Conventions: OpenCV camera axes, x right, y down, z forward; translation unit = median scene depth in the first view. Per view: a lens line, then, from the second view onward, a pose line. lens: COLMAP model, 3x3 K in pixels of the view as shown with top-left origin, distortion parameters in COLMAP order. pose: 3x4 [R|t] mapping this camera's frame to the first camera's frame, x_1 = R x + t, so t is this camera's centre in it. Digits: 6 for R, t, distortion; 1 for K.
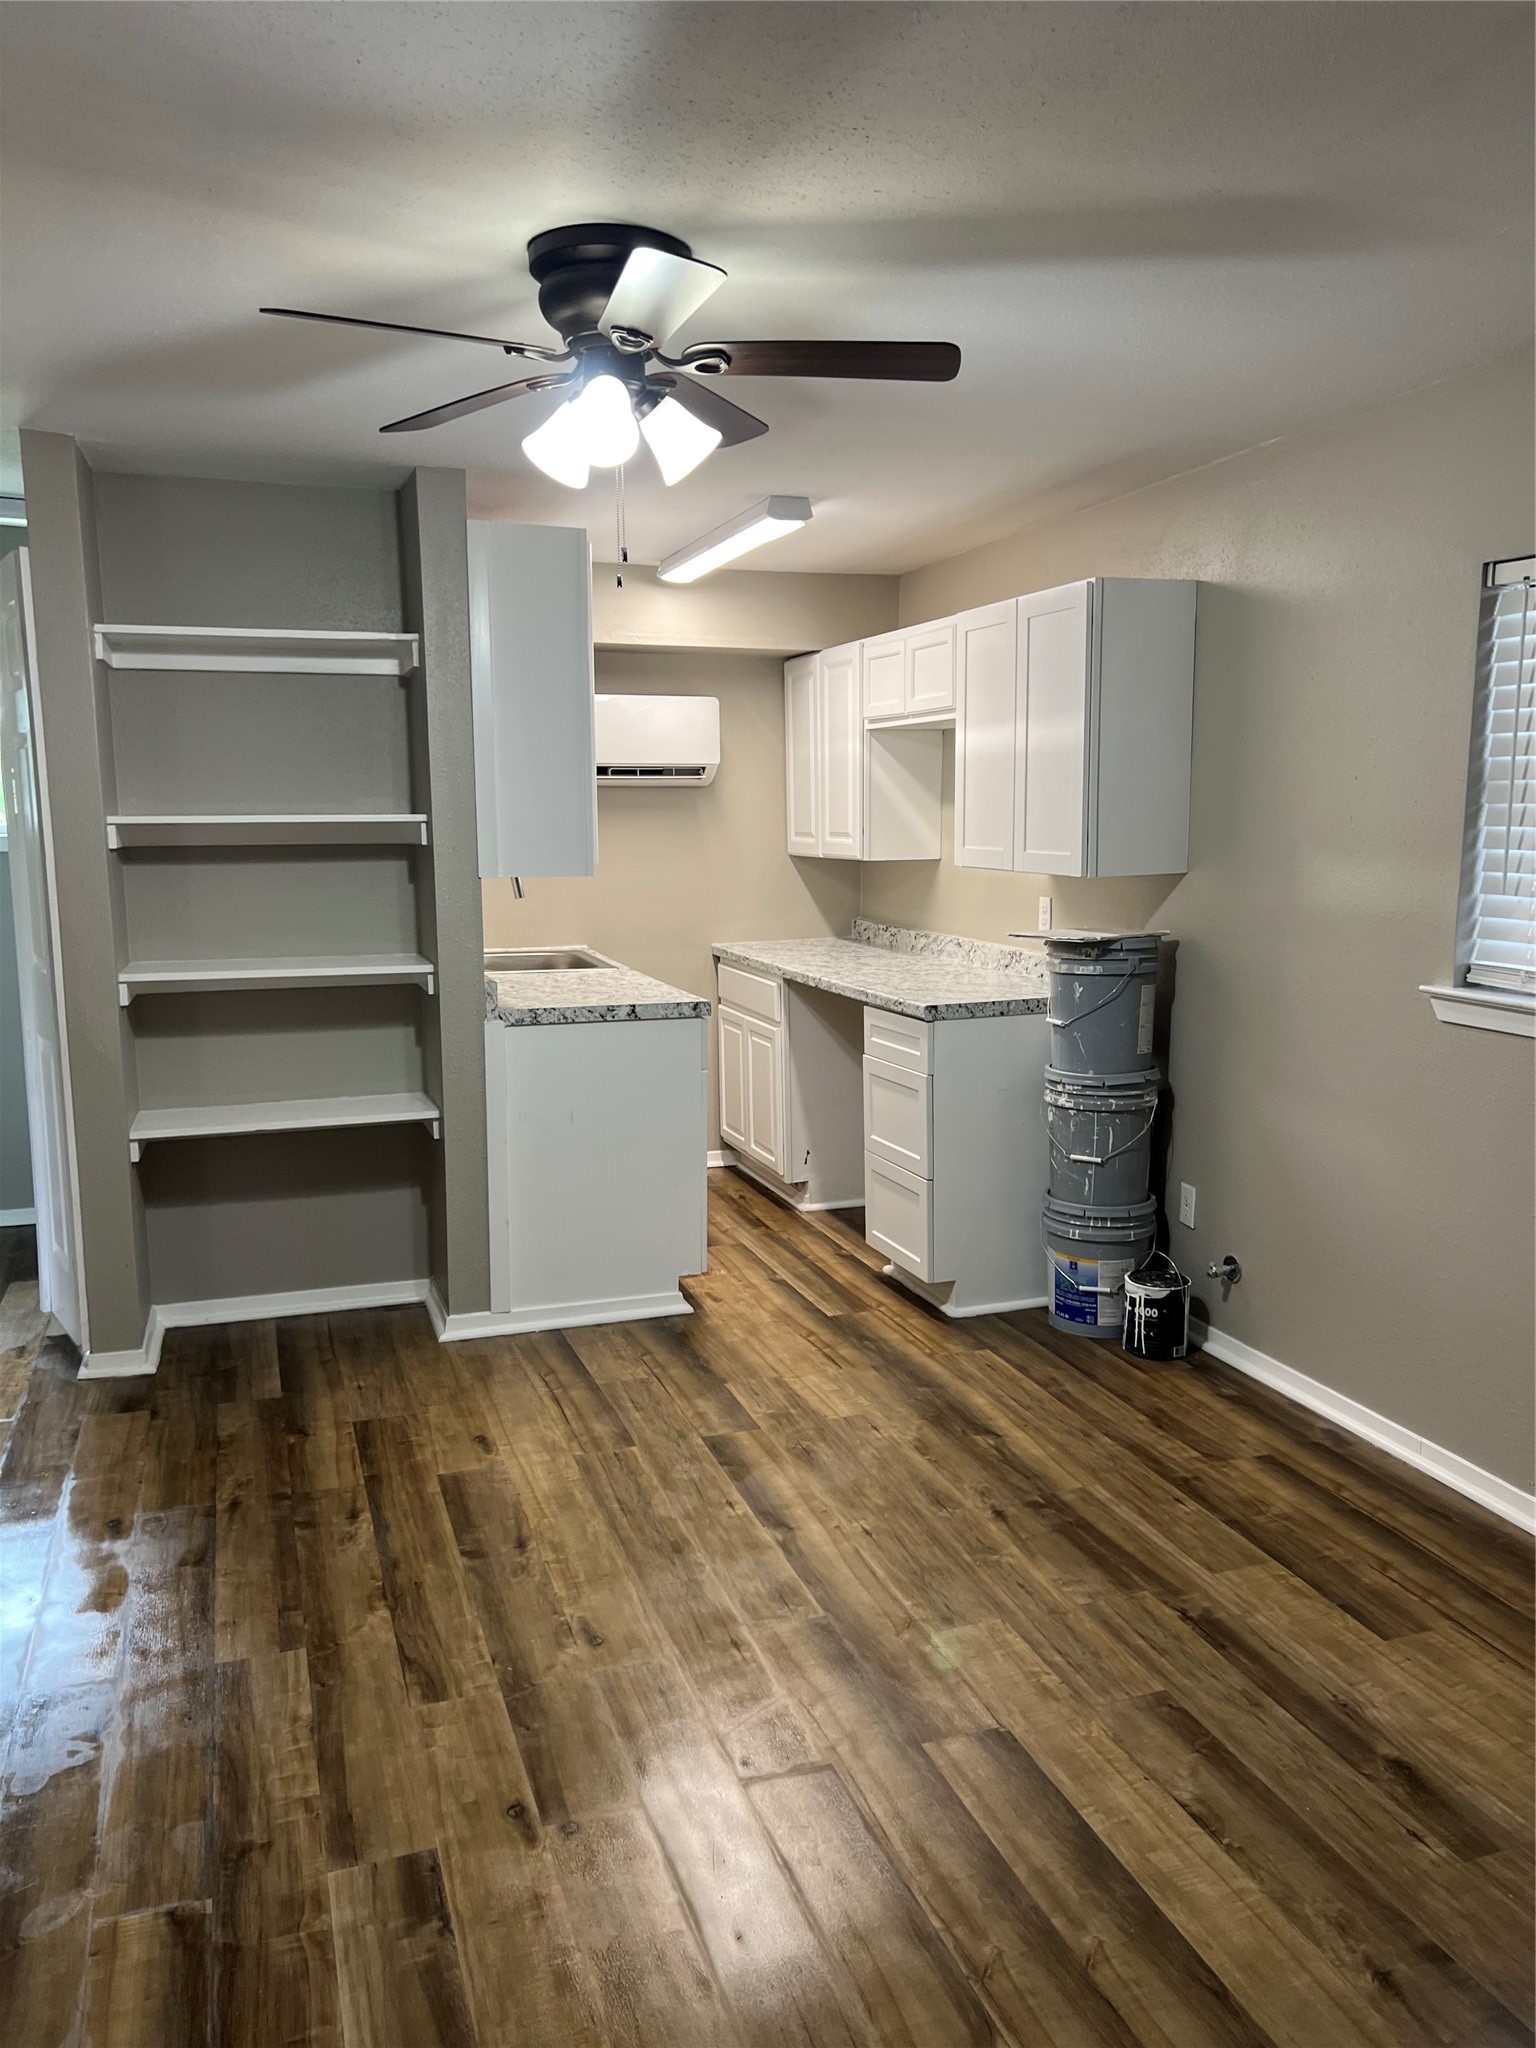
lens RADIAL K [[1545.0, 0, 788.5], [0, 1545.0, 1018.2], [0, 0, 1]] dist [0.067285, -0.081297]
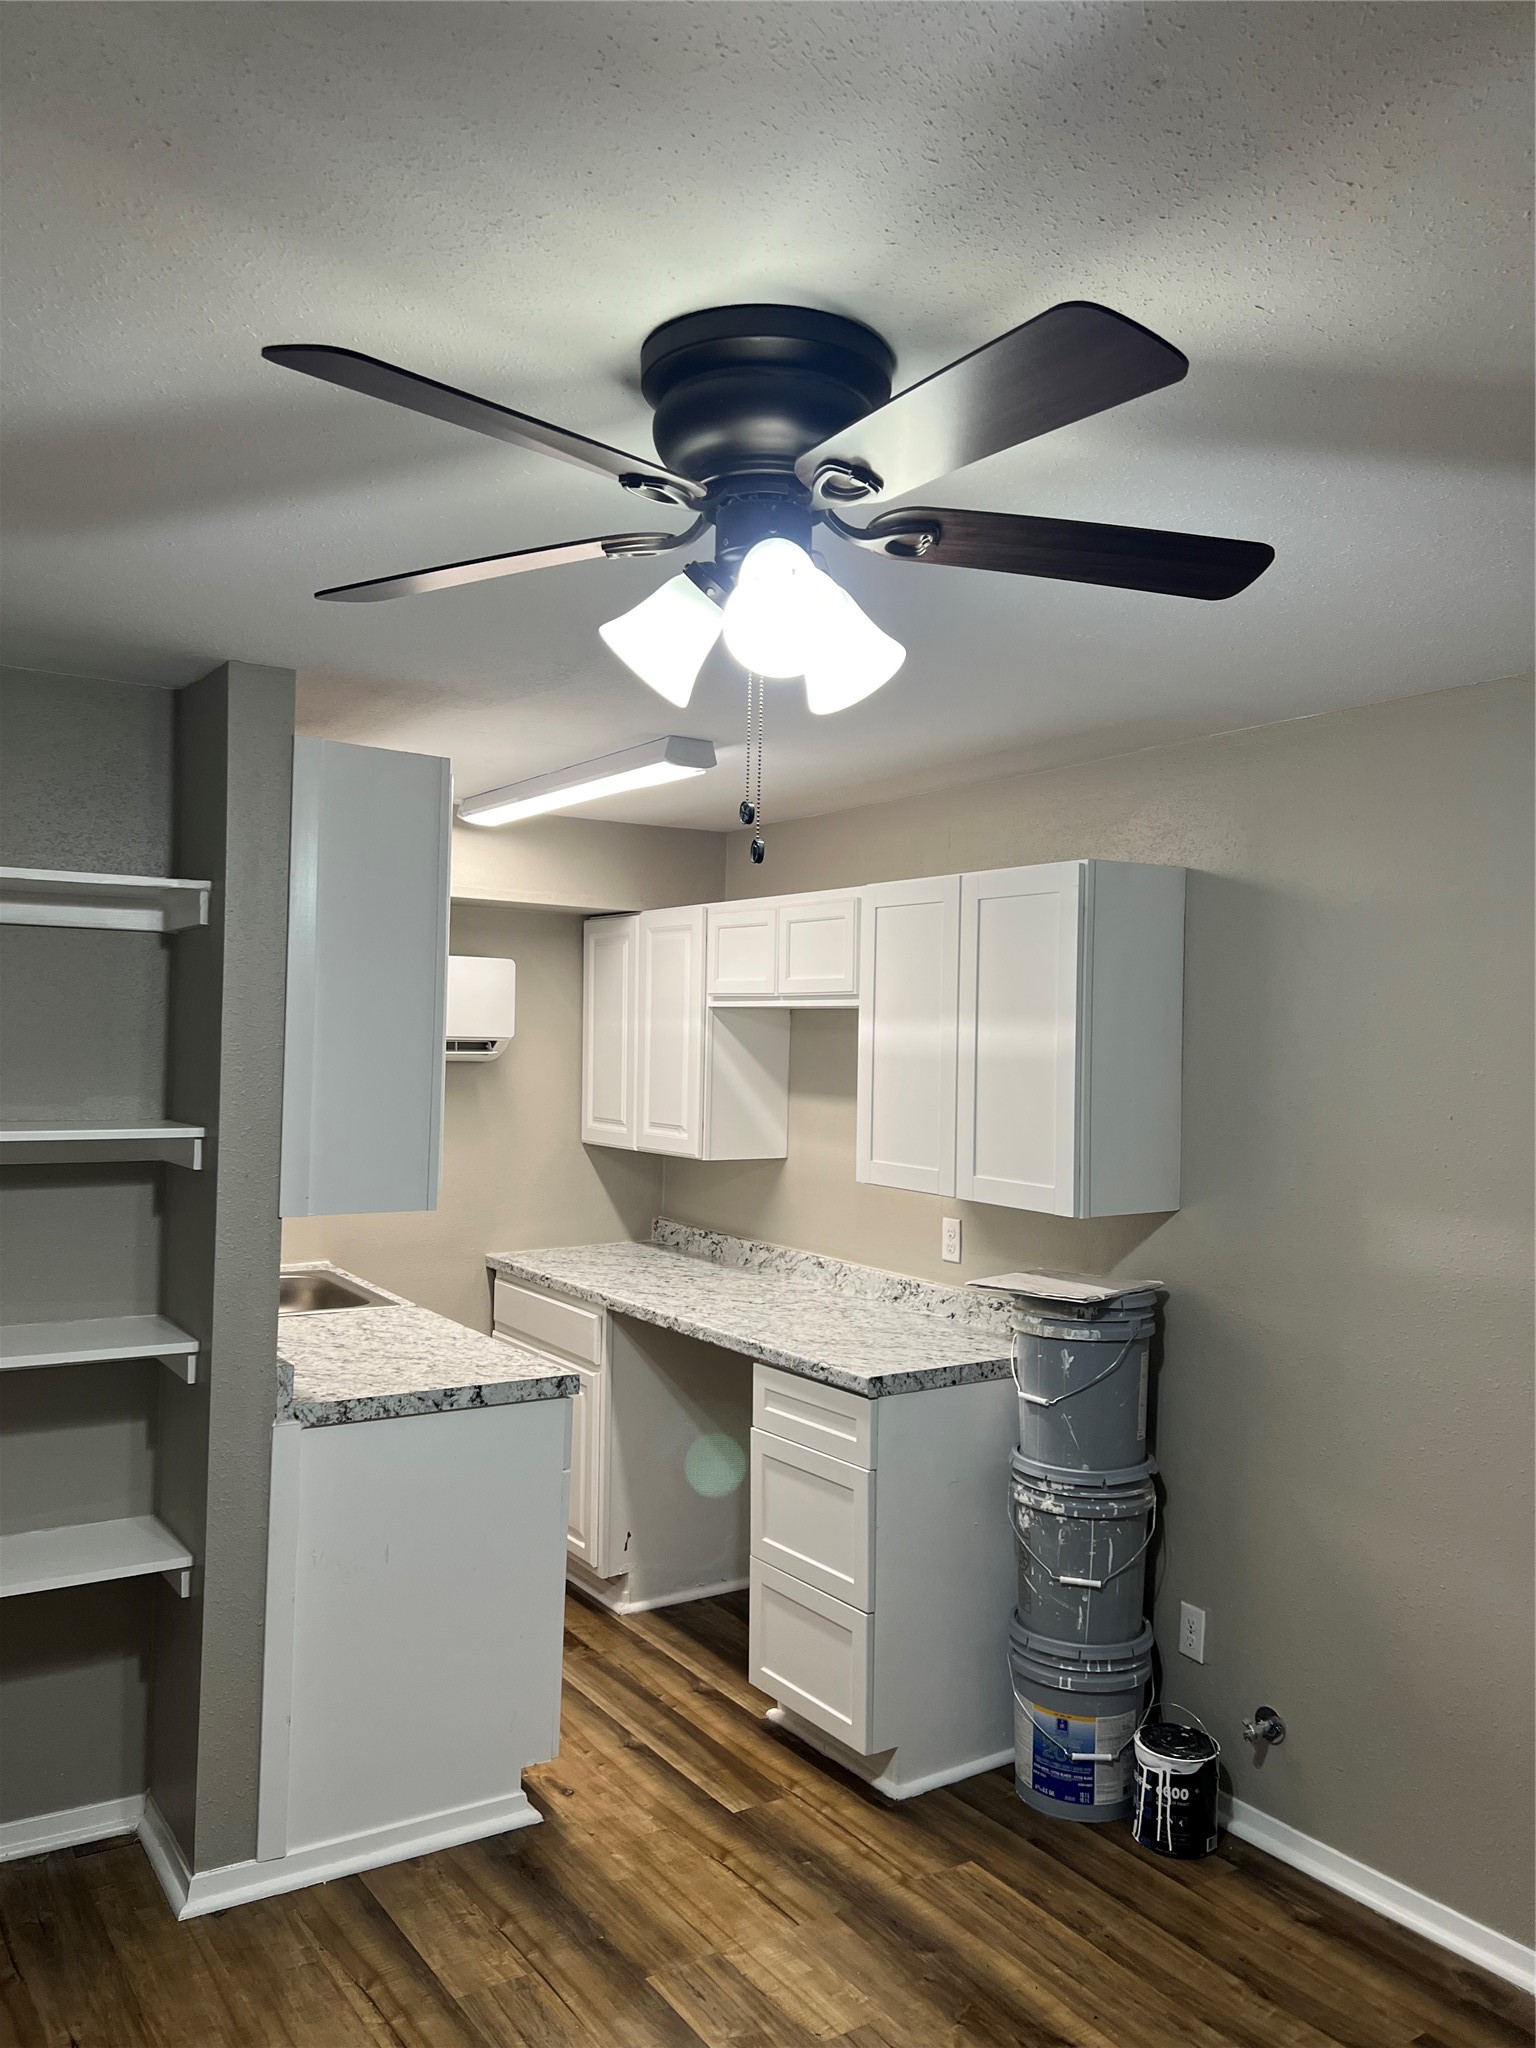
lens RADIAL K [[1545.0, 0, 758.0], [0, 1545.0, 1008.2], [0, 0, 1]] dist [0.067285, -0.081297]
pose [[0.970638, 0.029485, 0.238731, -0.153863], [0.006841, 0.988674, -0.149923, -0.074404], [-0.240448, 0.147154, 0.959443, 0.238148]]
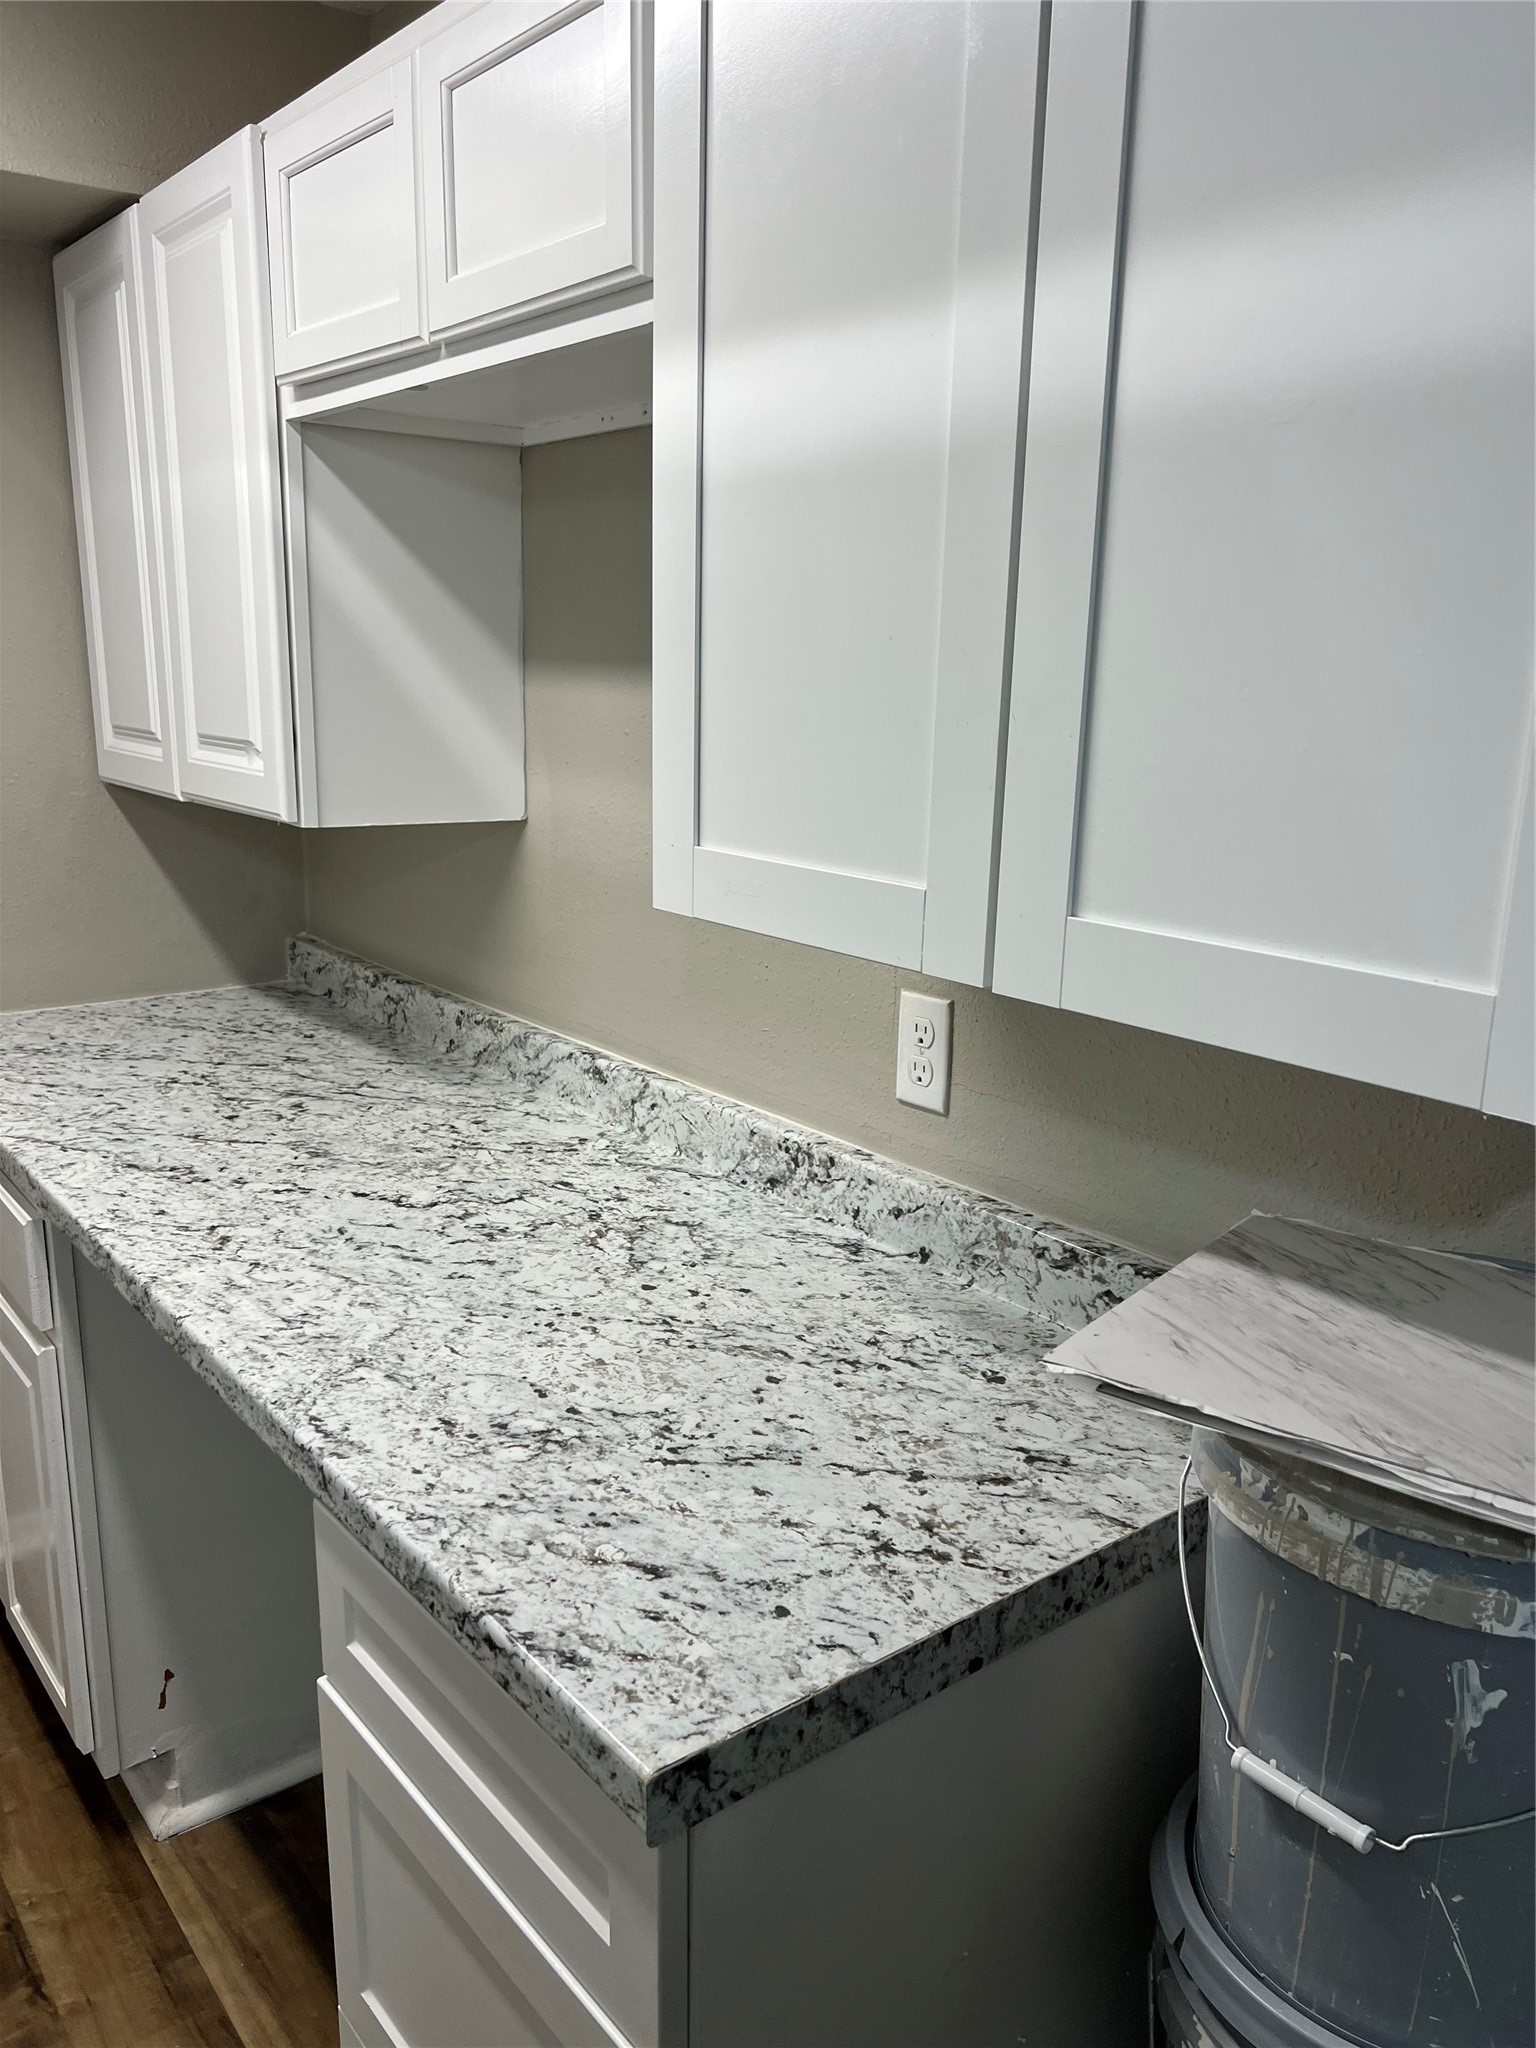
lens RADIAL K [[1545.0, 0, 783.3], [0, 1545.0, 1039.4], [0, 0, 1]] dist [0.067285, -0.081297]
pose [[0.945081, -0.044670, 0.323768, 0.045623], [0.012073, 0.994711, 0.101998, -0.113814], [-0.326612, -0.092487, 0.940623, 0.813820]]
